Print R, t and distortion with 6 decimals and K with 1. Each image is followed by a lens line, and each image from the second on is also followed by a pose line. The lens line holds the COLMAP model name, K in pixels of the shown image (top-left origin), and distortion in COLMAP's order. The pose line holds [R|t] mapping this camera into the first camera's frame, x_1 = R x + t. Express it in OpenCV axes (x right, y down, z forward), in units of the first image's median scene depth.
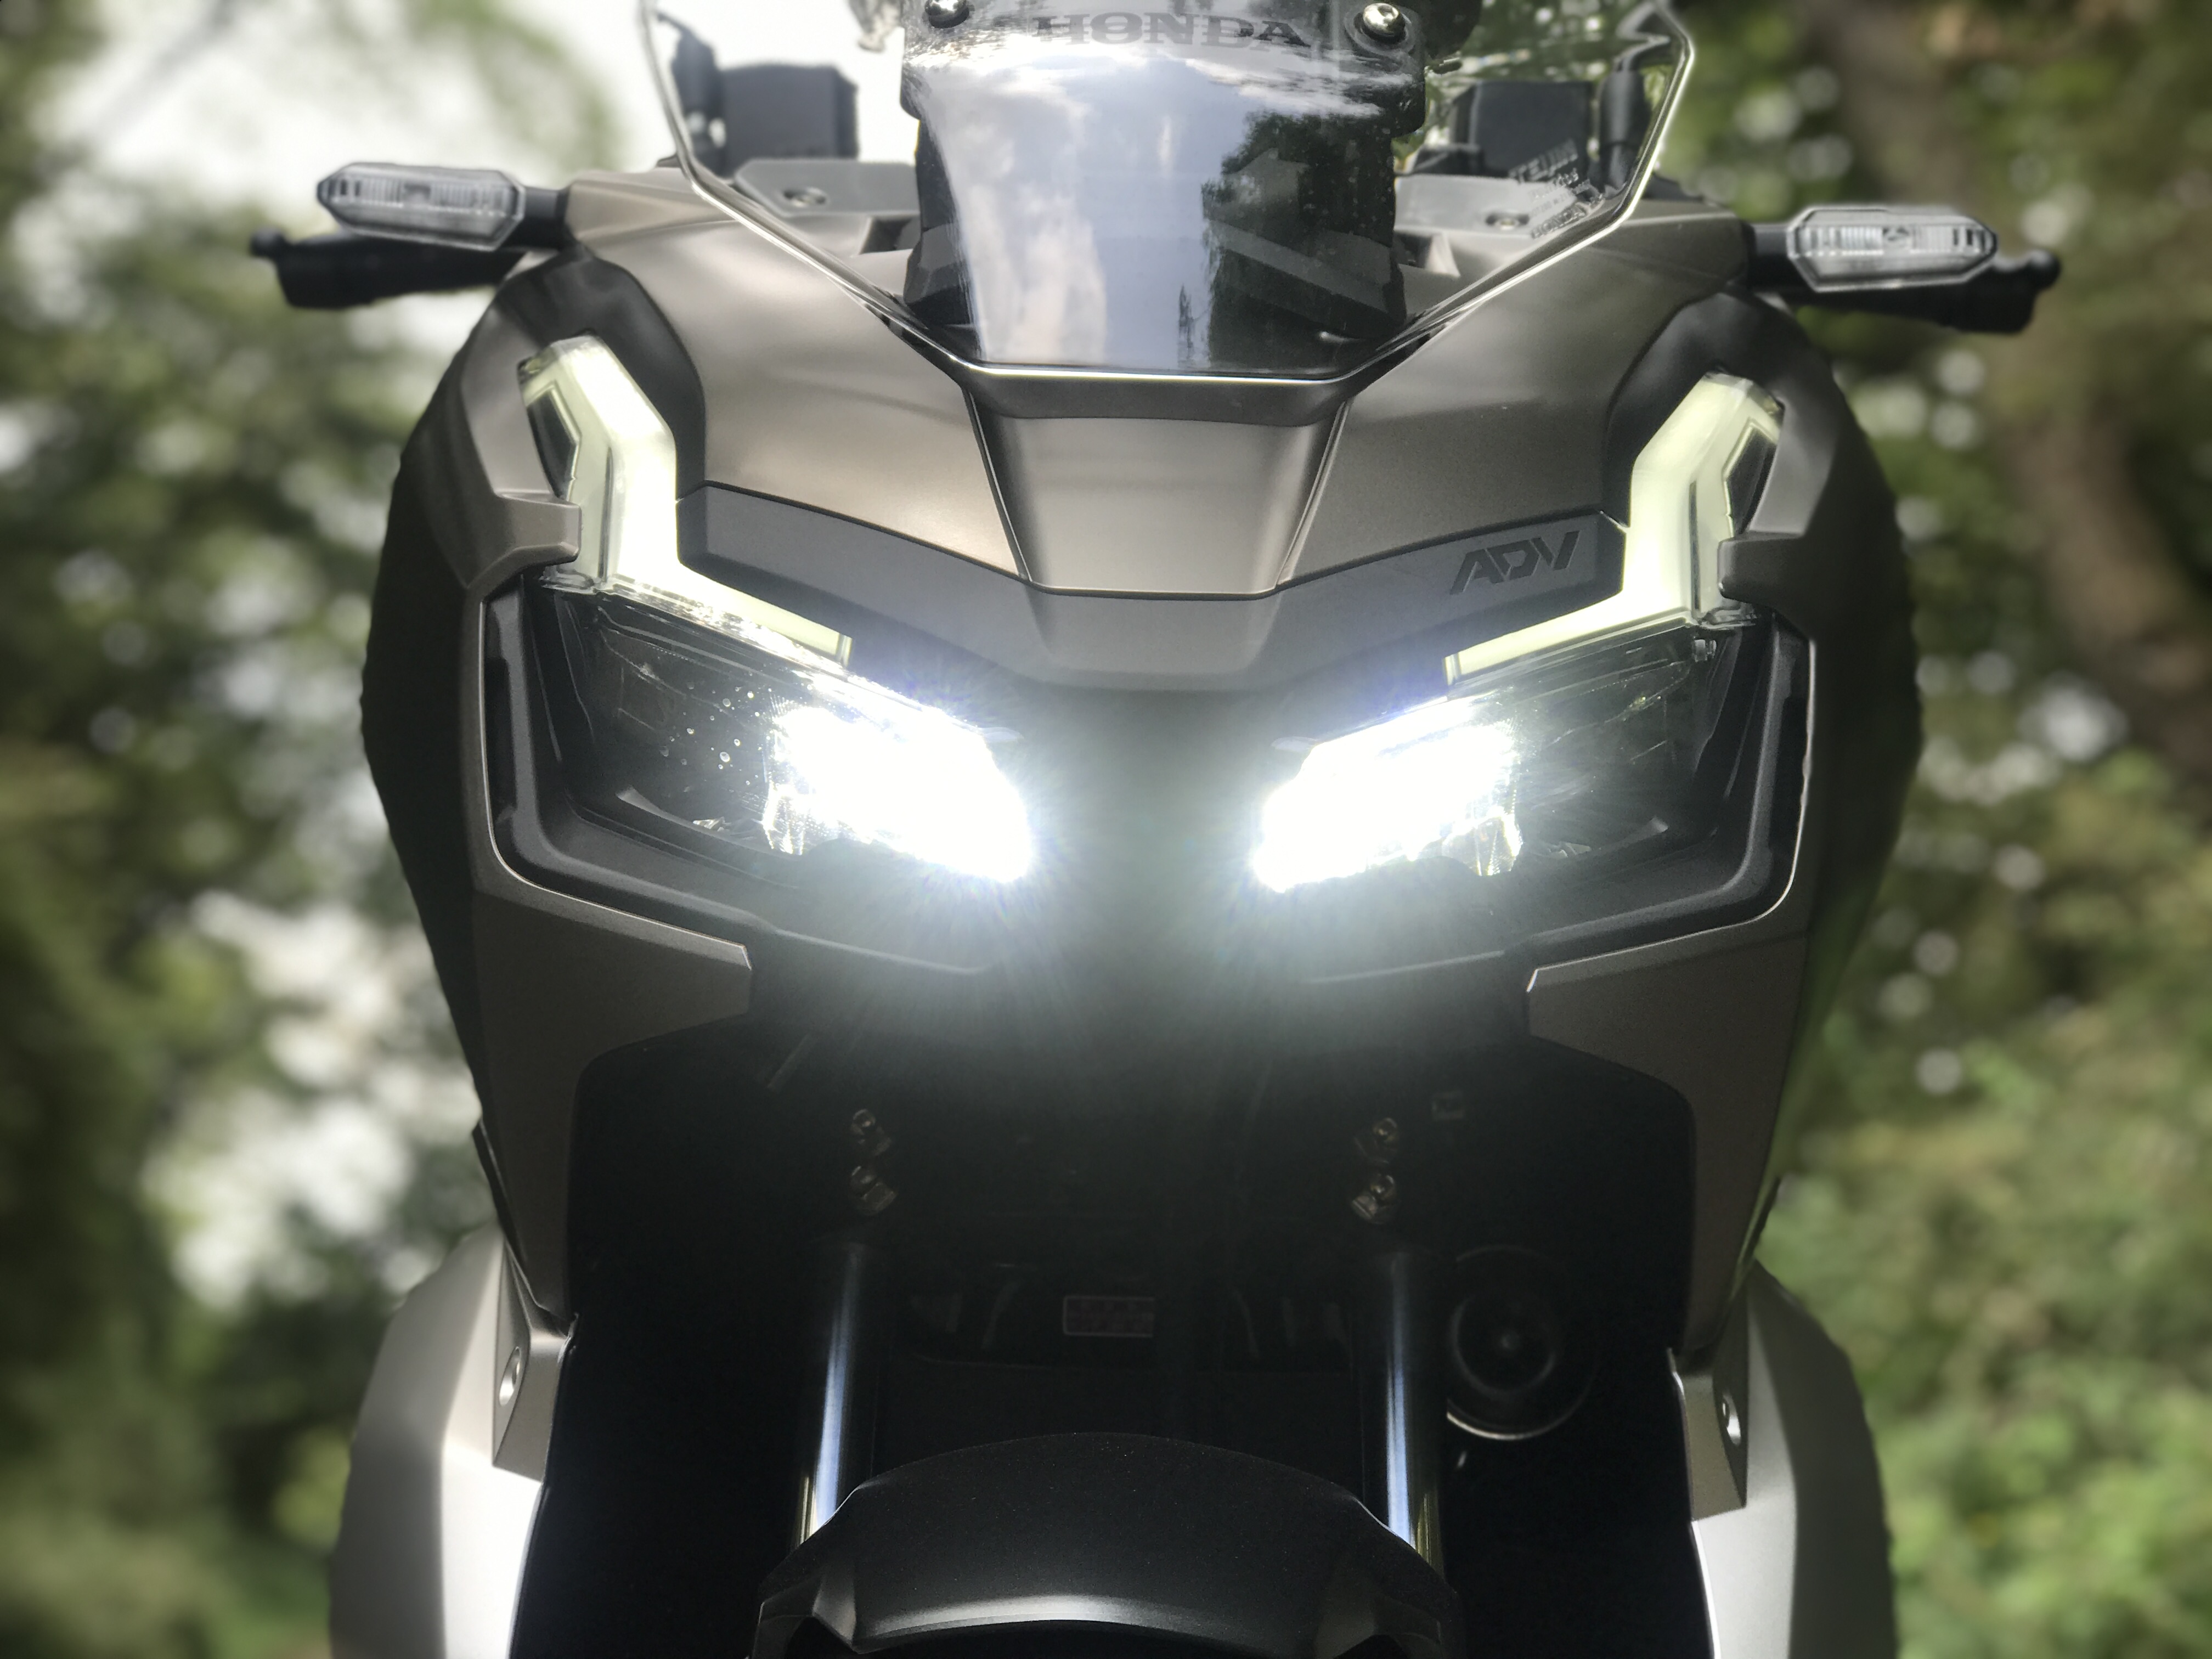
lens RADIAL K [[3654.2, 0, 1106.0], [0, 3654.2, 829.5], [0, 0, 1]] dist [0.055311, -0.090590]
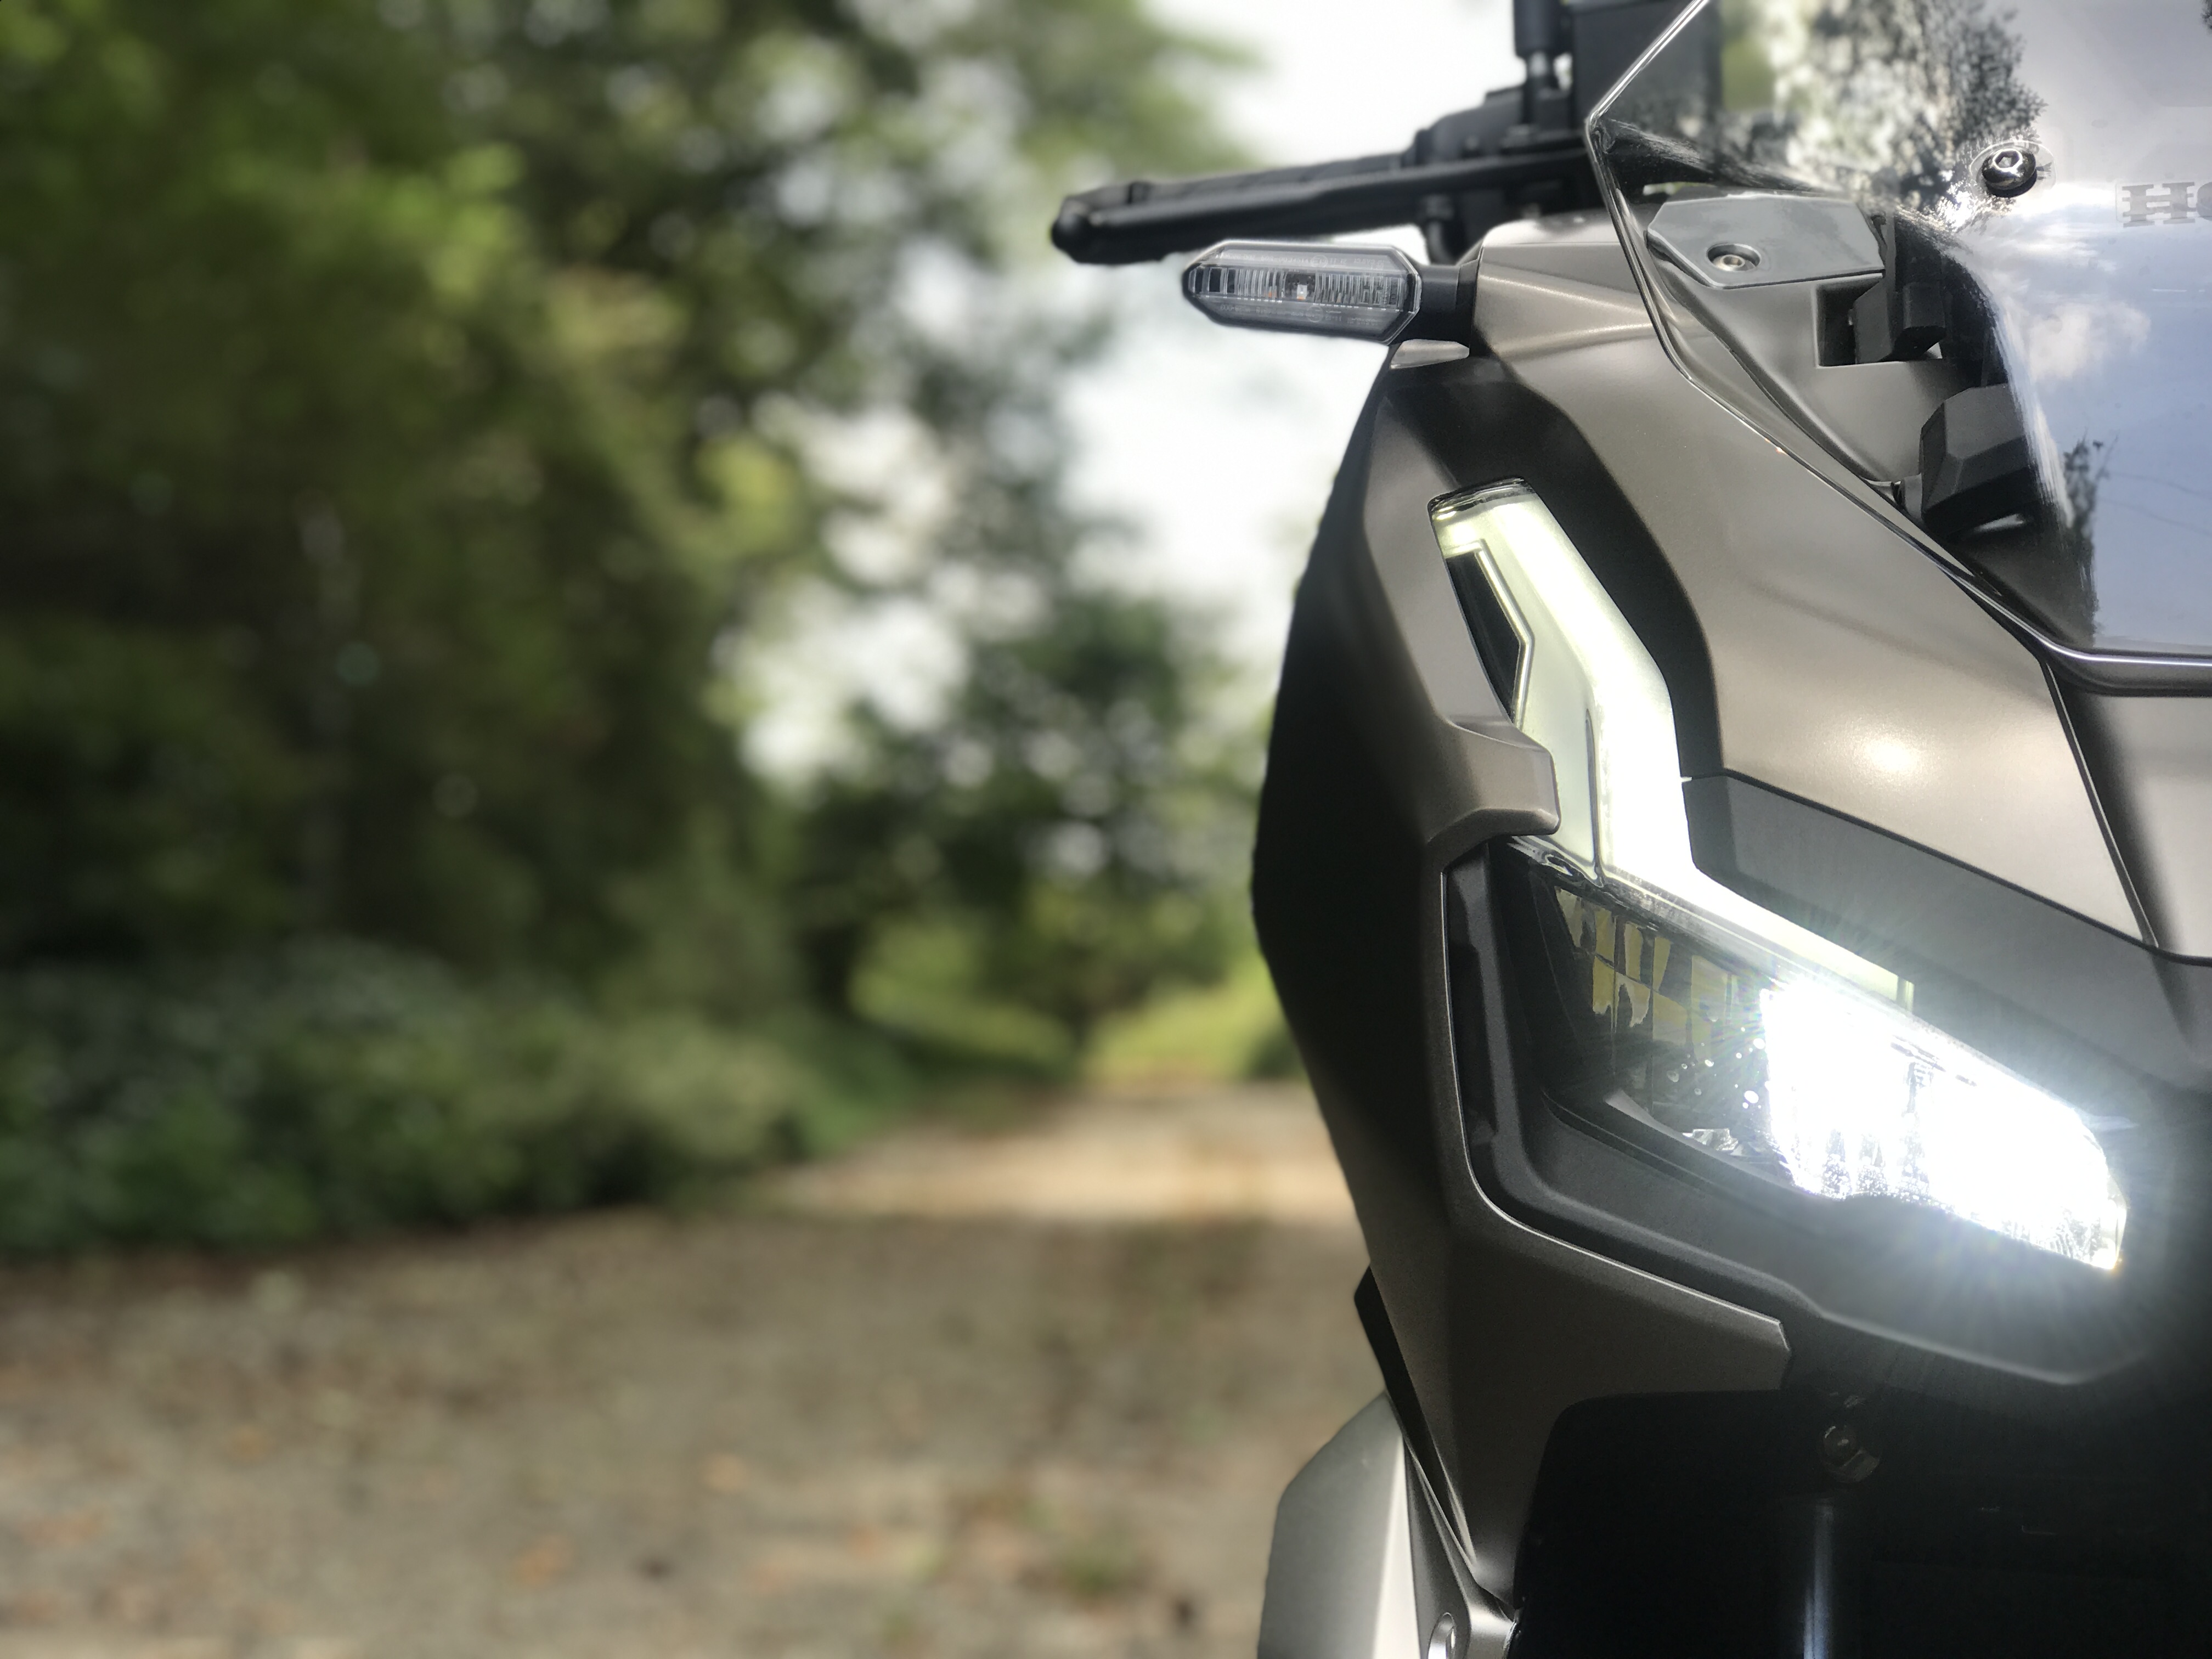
lens RADIAL K [[3670.2, 0, 1106.0], [0, 3670.2, 829.5], [0, 0, 1]] dist [0.013435, 0.080408]
pose [[0.988776, -0.000198, -0.149404, -0.111025], [0.020748, 0.990491, 0.136003, -0.179292], [0.147957, -0.137576, 0.979378, 0.126336]]
